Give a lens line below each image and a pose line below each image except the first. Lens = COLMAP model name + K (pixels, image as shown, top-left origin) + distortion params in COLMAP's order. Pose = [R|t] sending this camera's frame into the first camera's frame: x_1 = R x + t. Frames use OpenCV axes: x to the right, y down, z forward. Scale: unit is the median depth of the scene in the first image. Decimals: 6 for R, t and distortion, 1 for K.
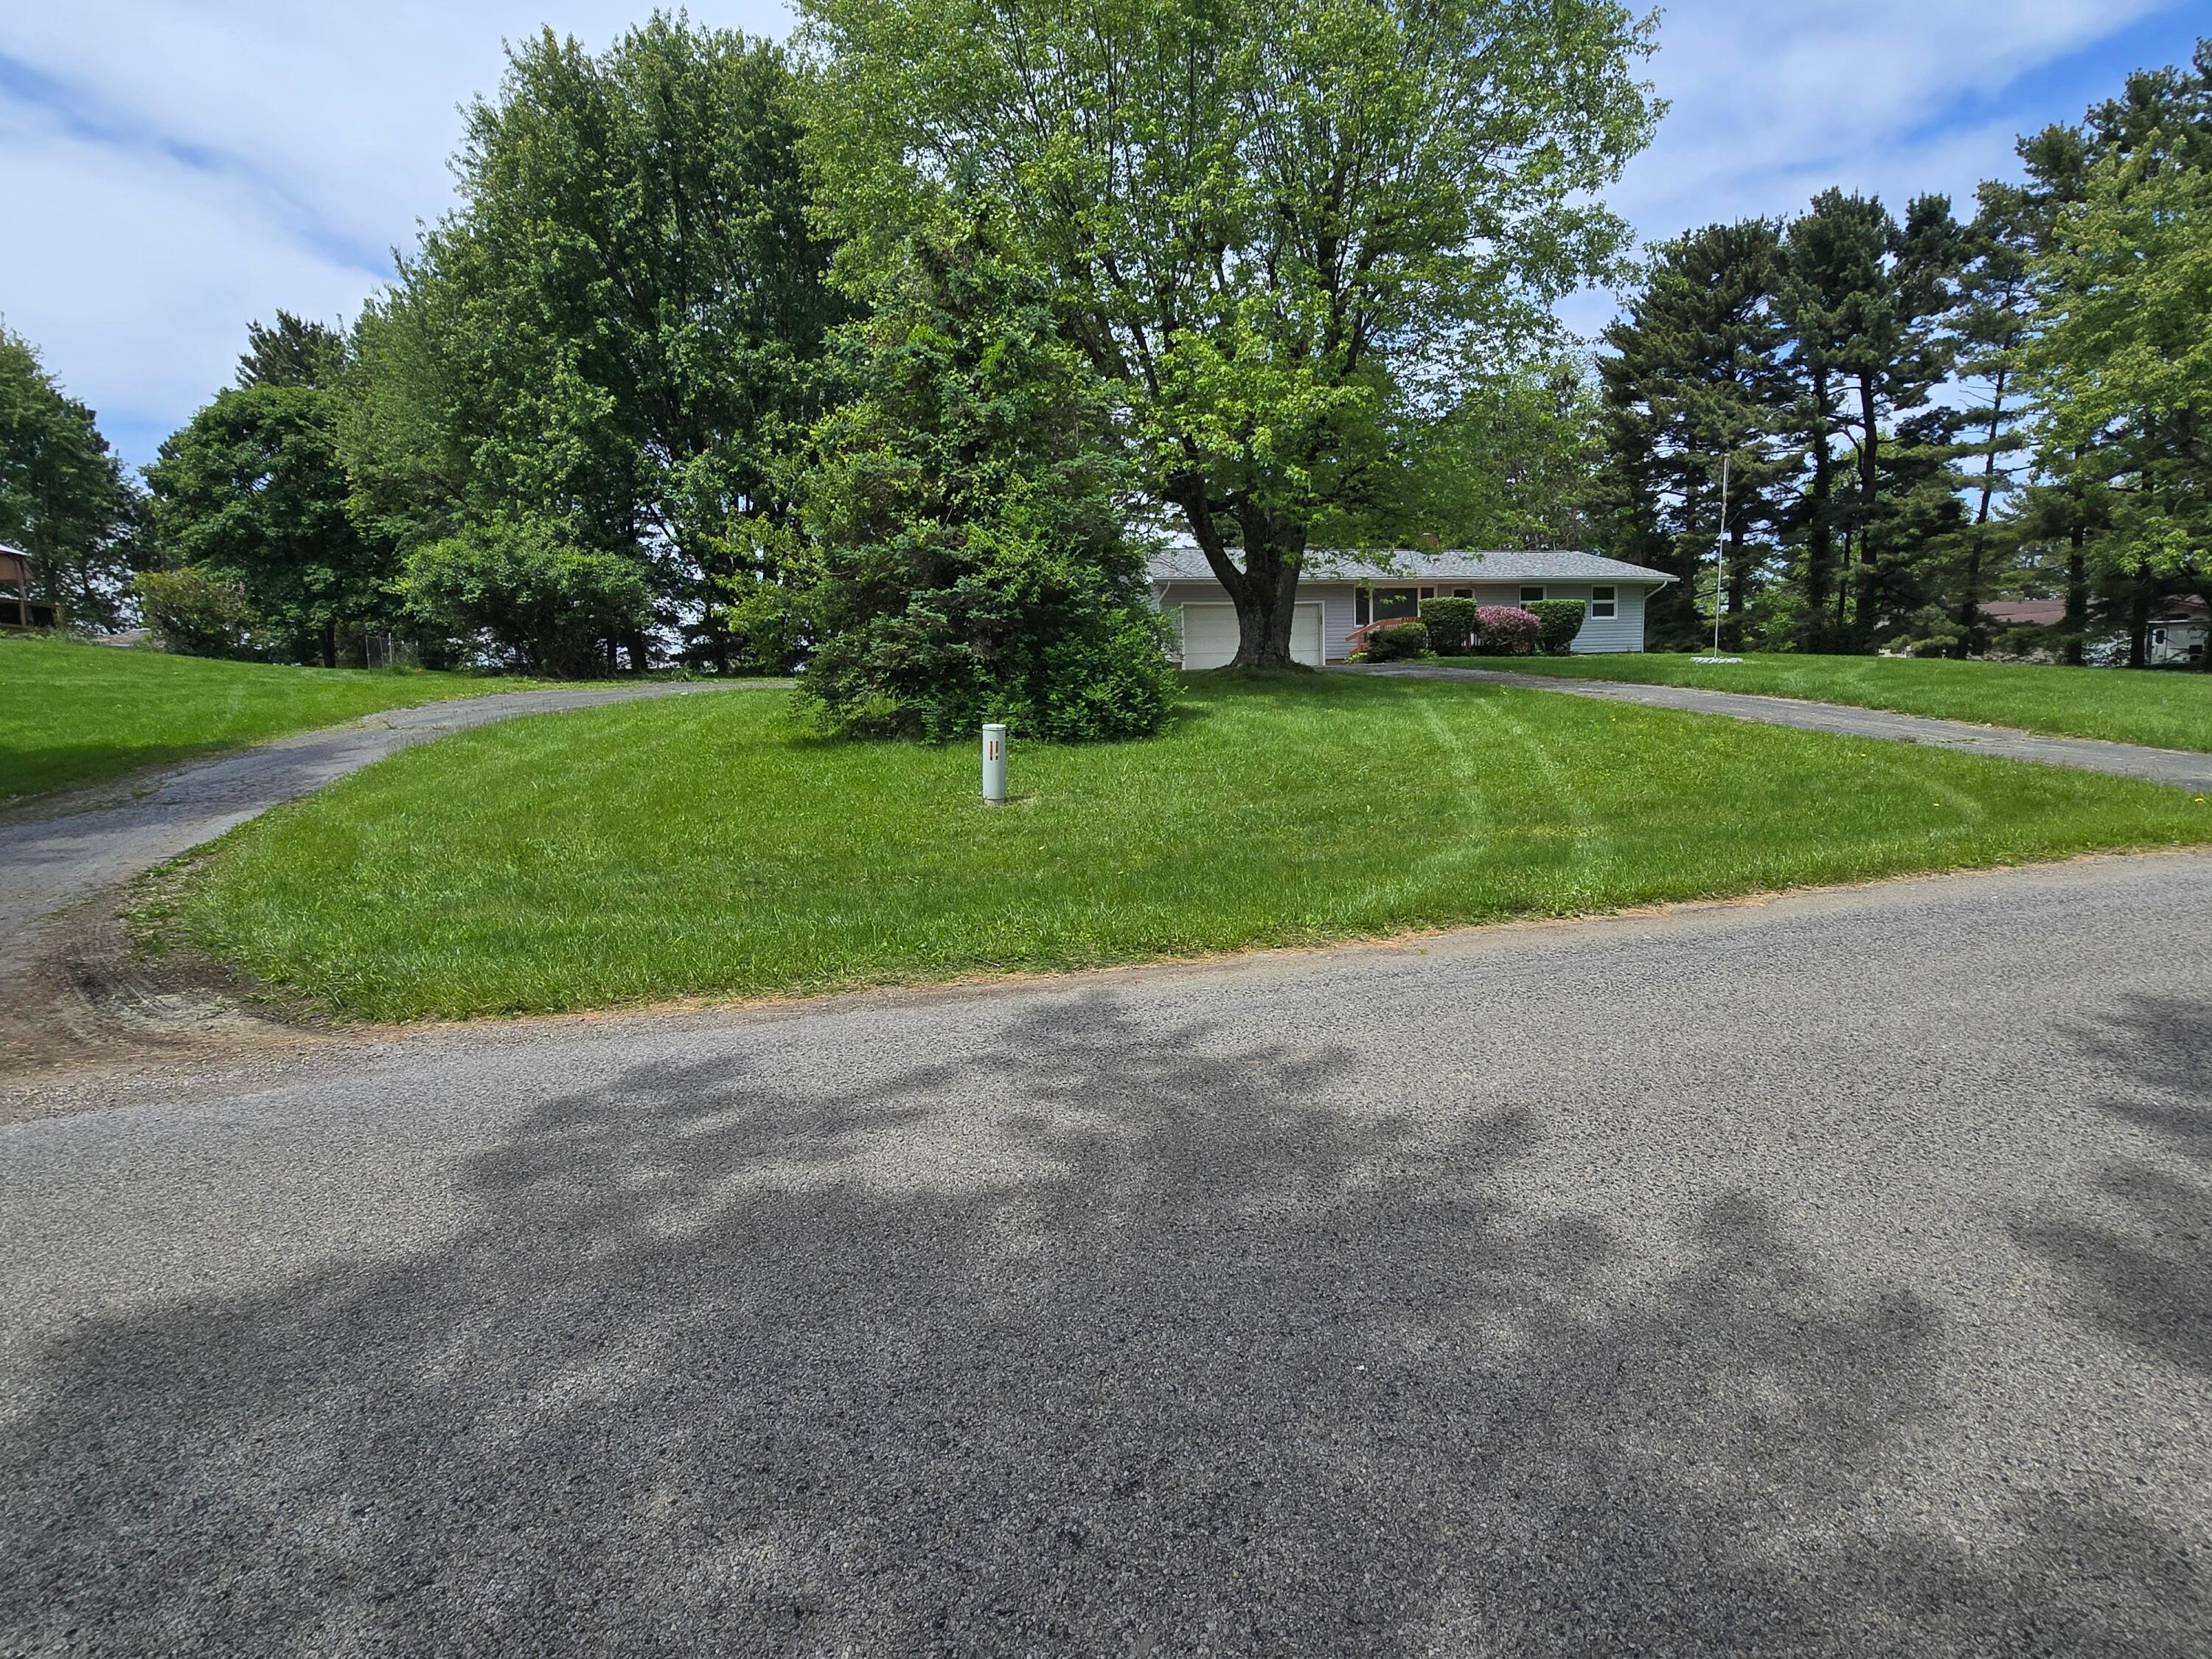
lens RADIAL K [[905.9, 0, 1106.0], [0, 905.9, 829.5], [0, 0, 1]] dist [-0.001464, -0.000077]
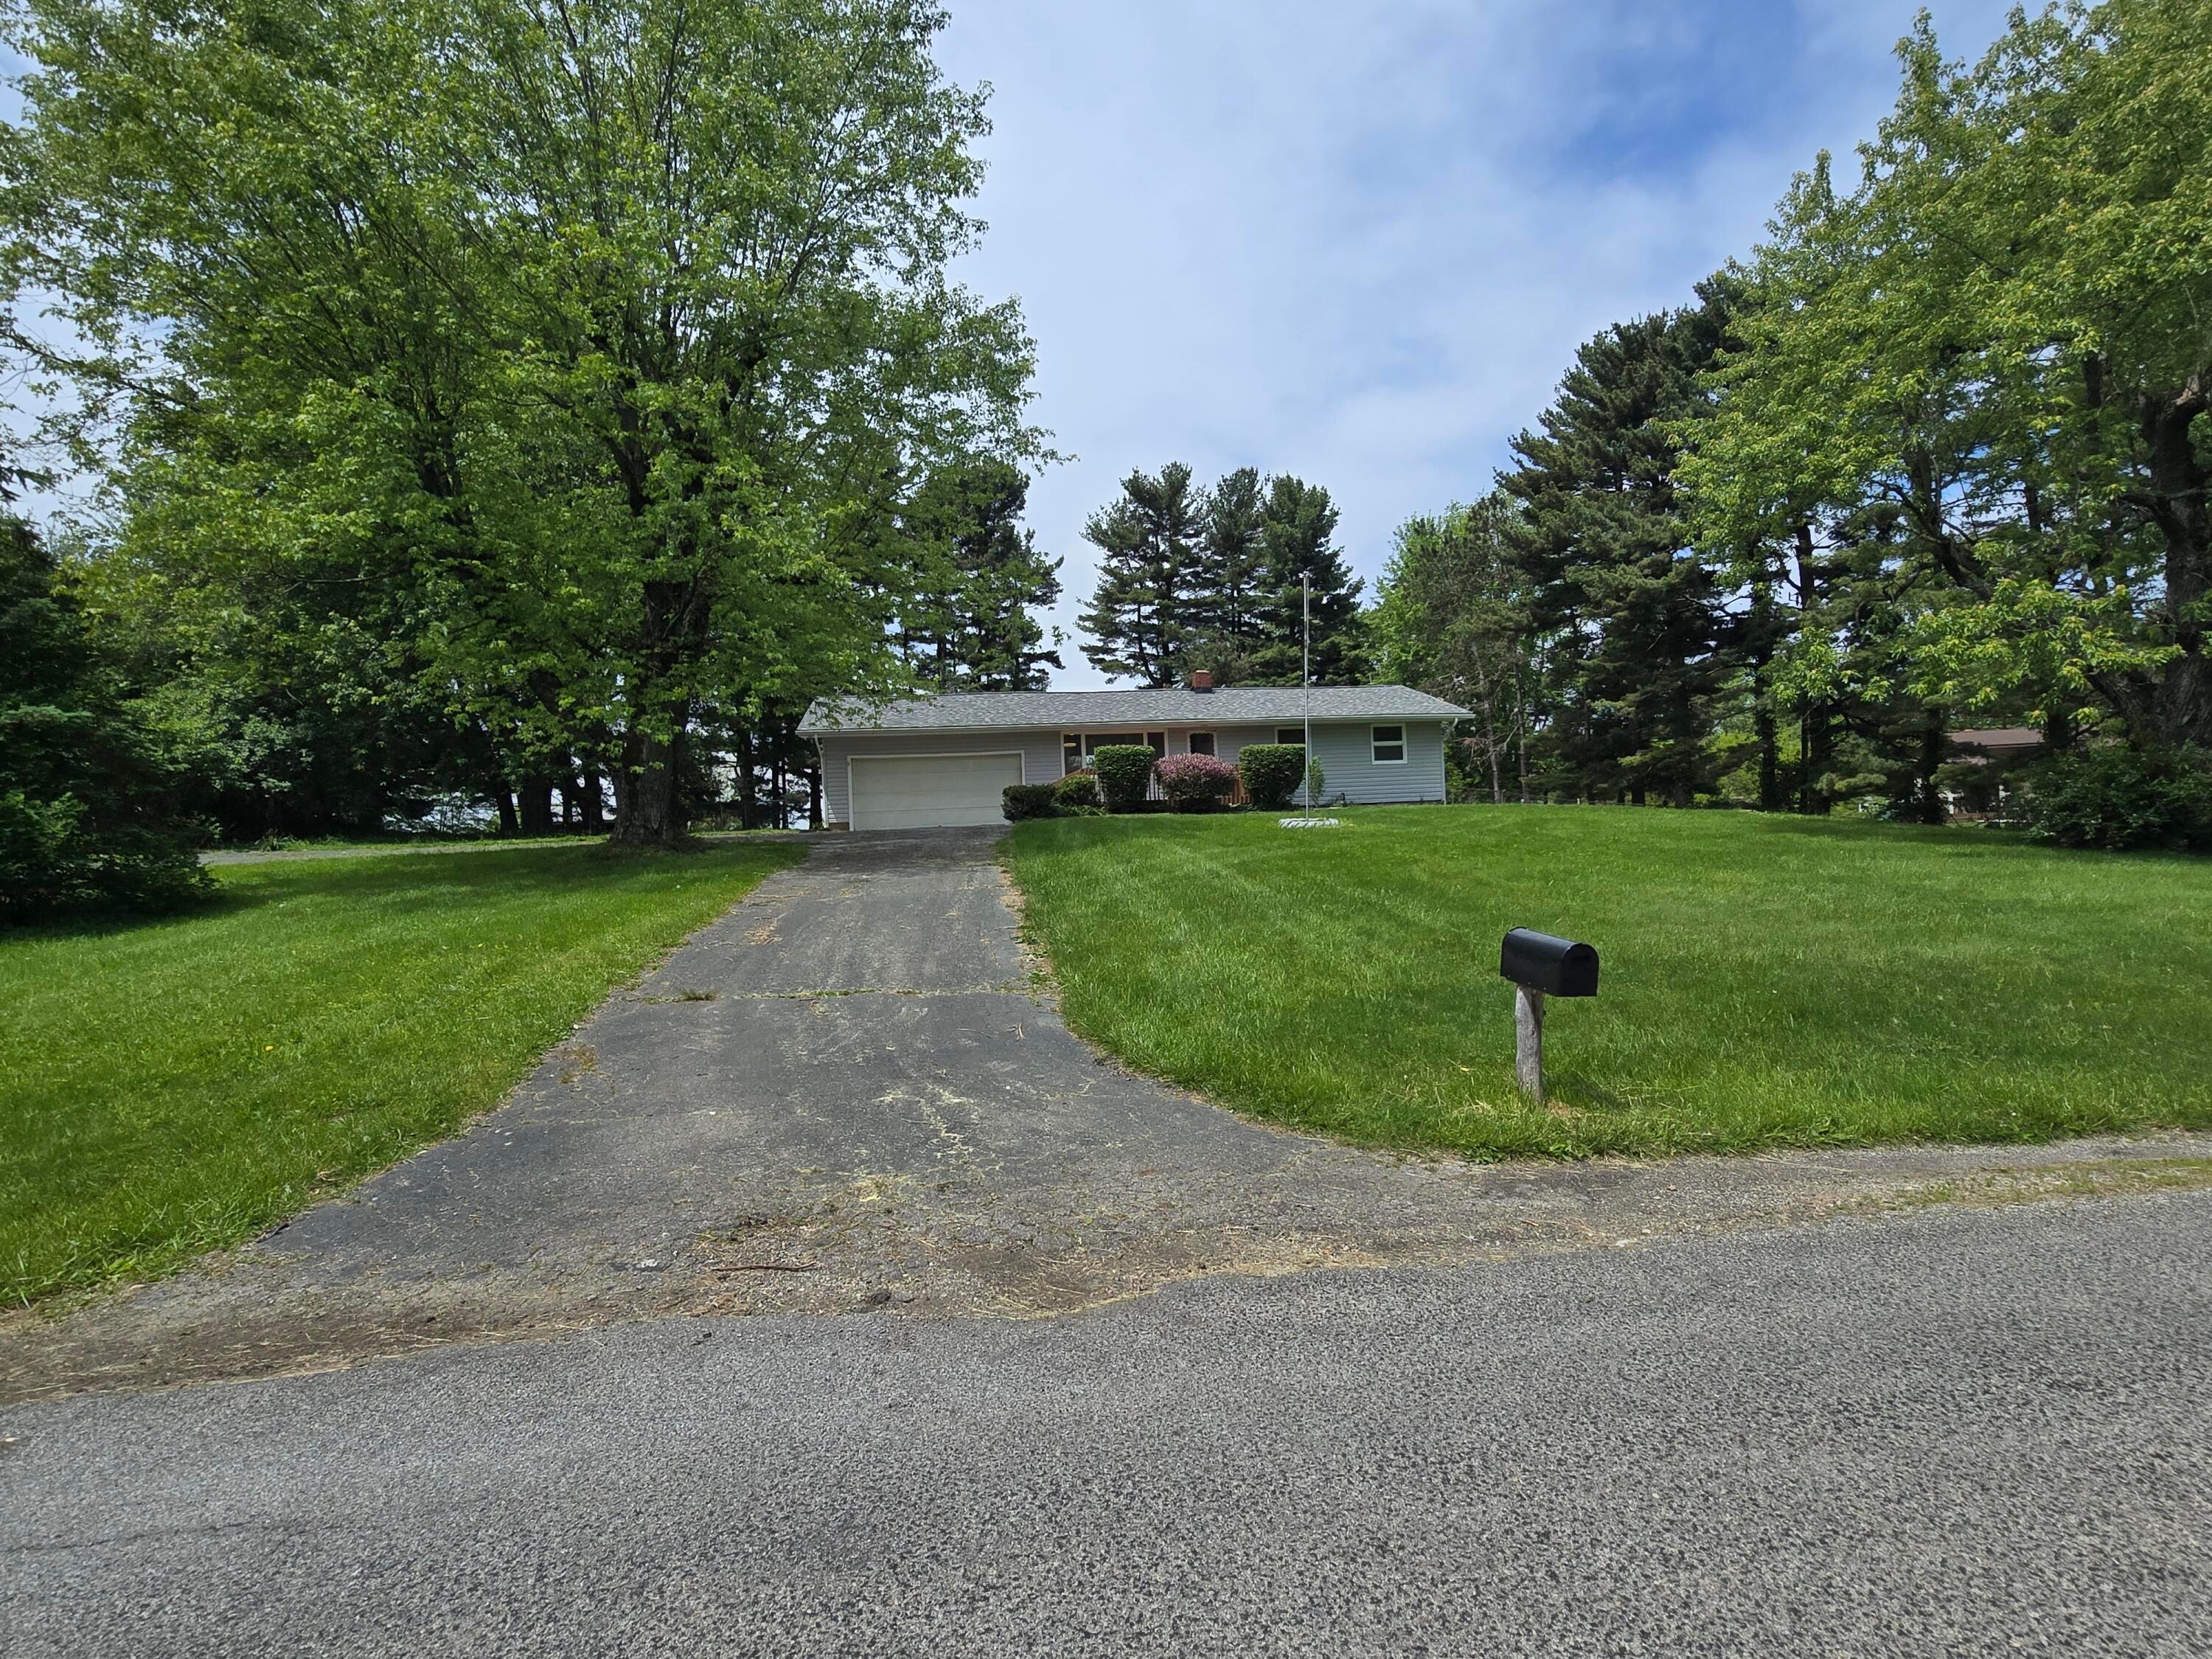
lens RADIAL K [[887.2, 0, 1120.1], [0, 887.2, 855.2], [0, 0, 1]] dist [-0.002116, -0.000206]
pose [[0.984808, -0.000595, -0.173643, 0.490892], [-0.019561, 0.993249, -0.114343, -0.050441], [0.172539, 0.116003, 0.978148, 0.162101]]
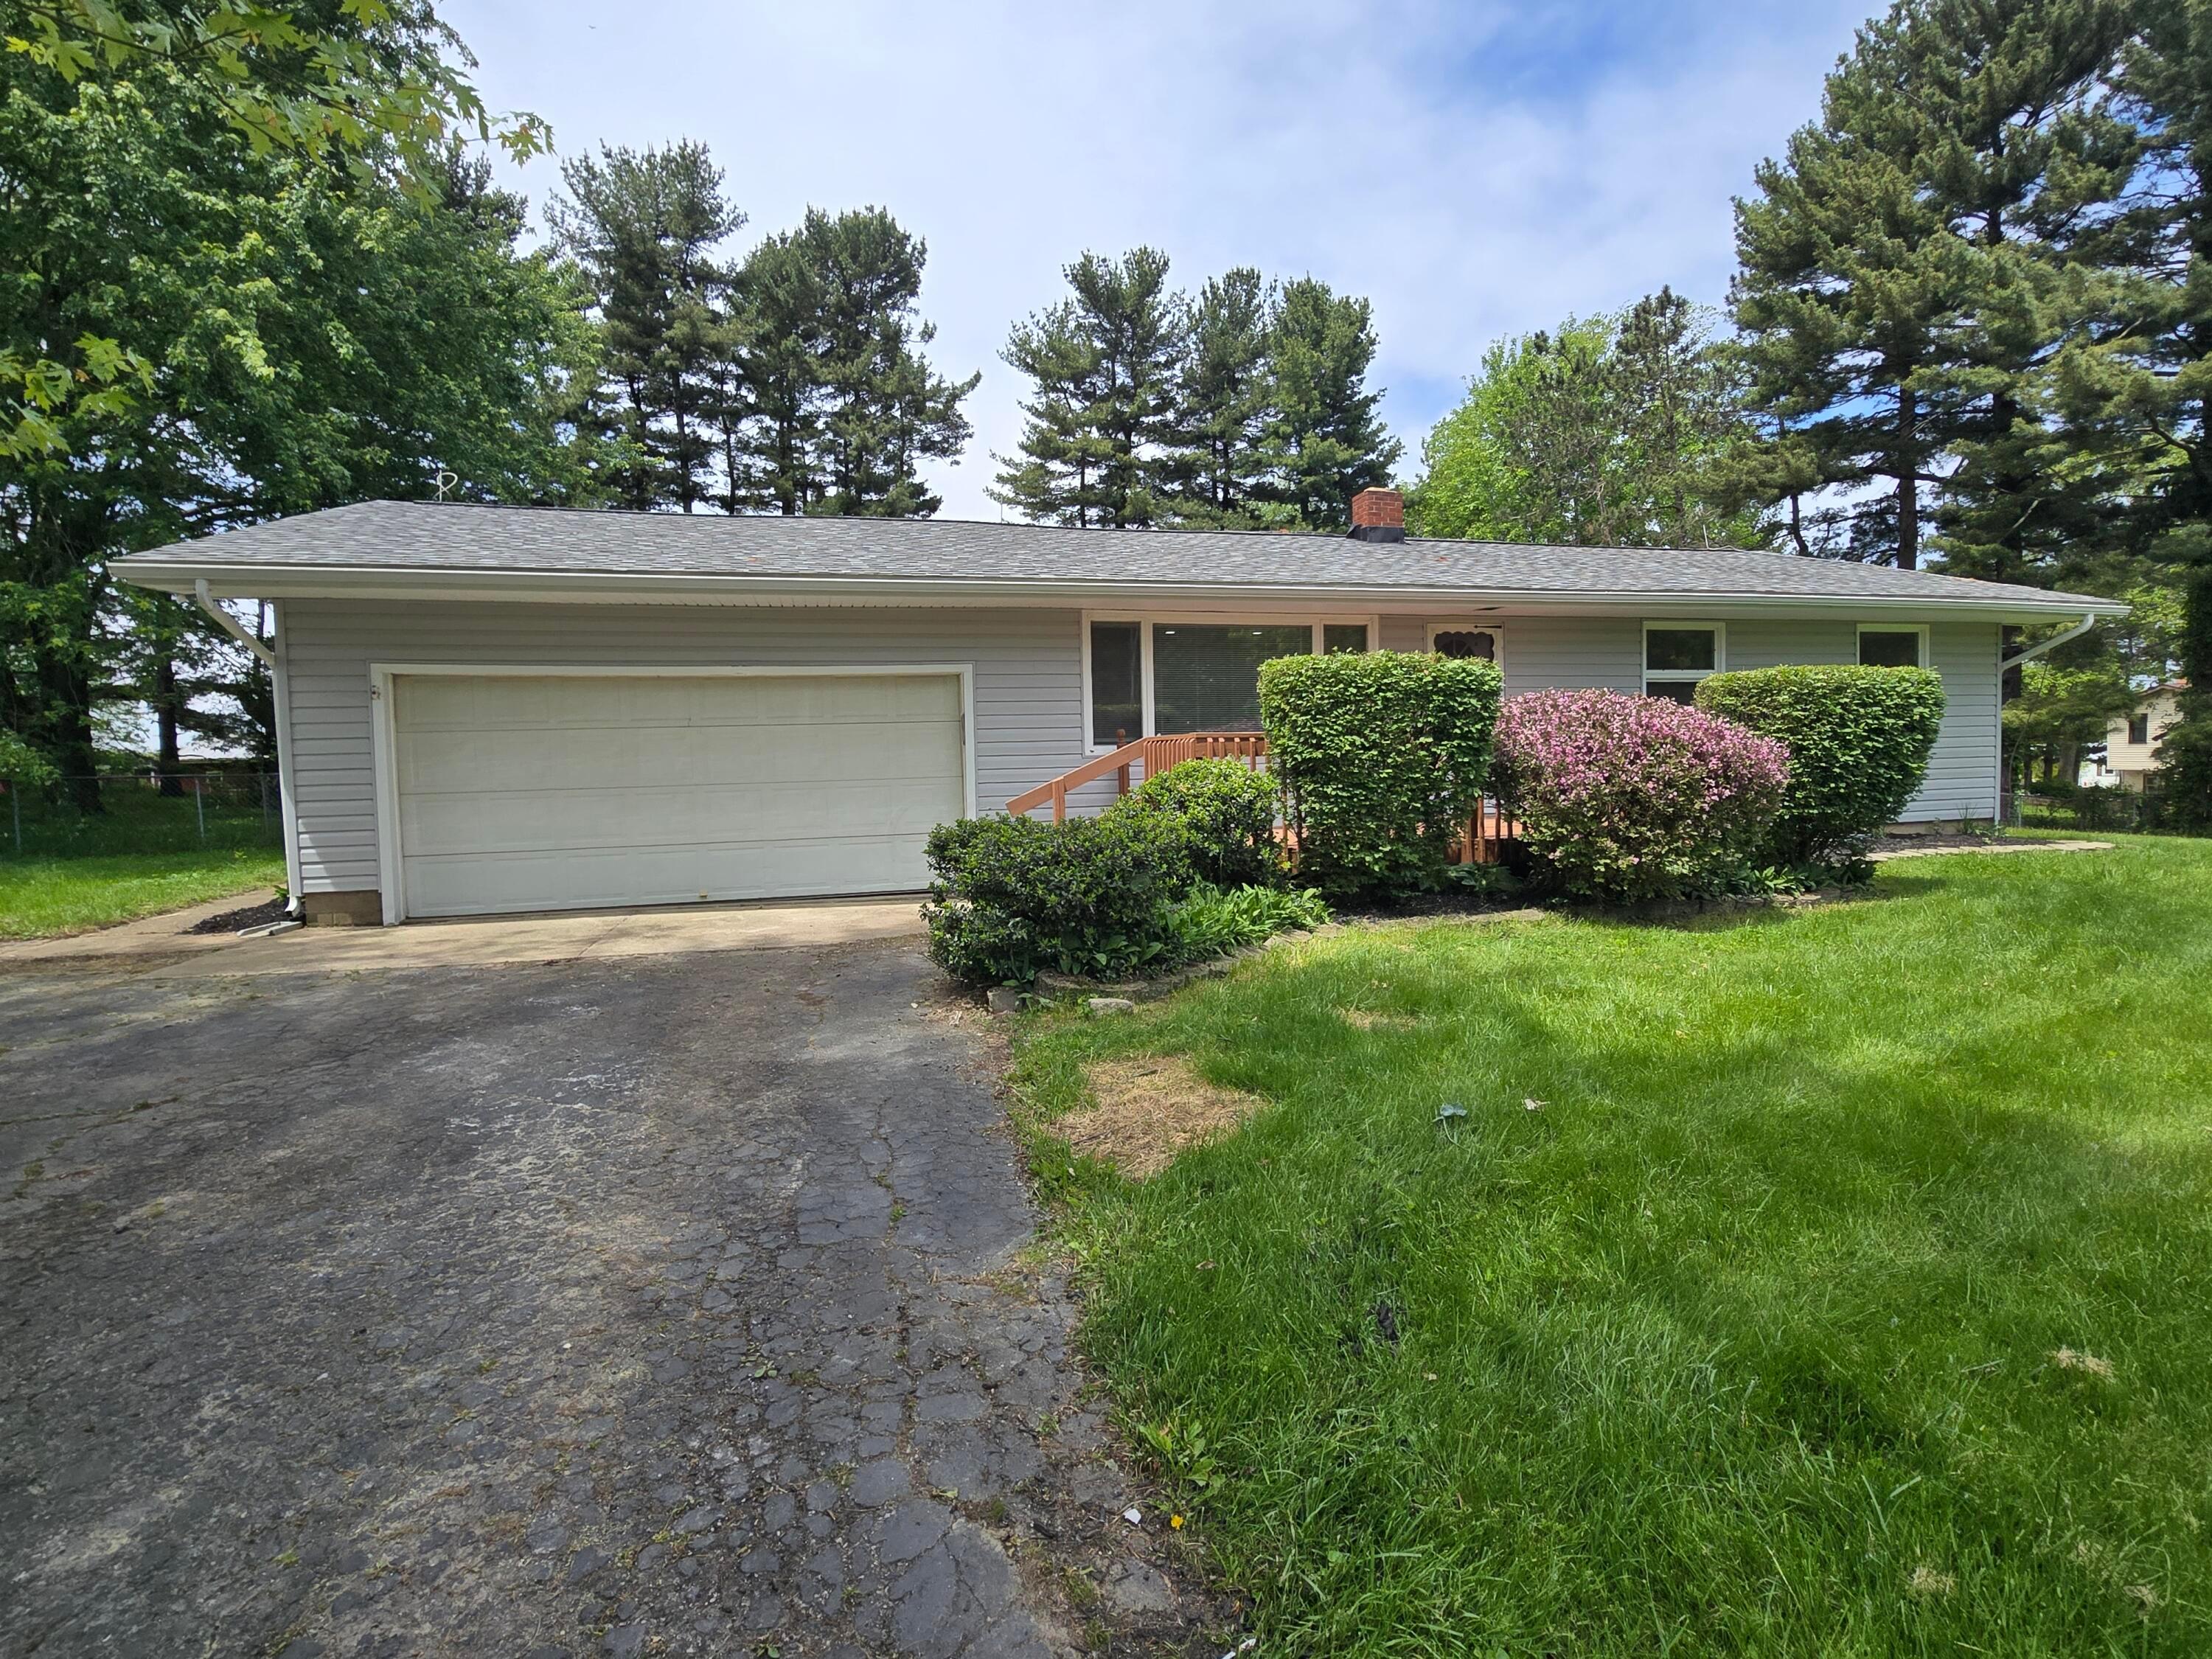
lens RADIAL K [[905.9, 0, 1106.0], [0, 905.9, 829.5], [0, 0, 1]] dist [-0.001464, -0.000077]
pose [[0.998710, 0.012225, -0.049288, 0.293643], [-0.015612, 0.997499, -0.068929, -0.177929], [0.048322, 0.069610, 0.996403, 0.703626]]
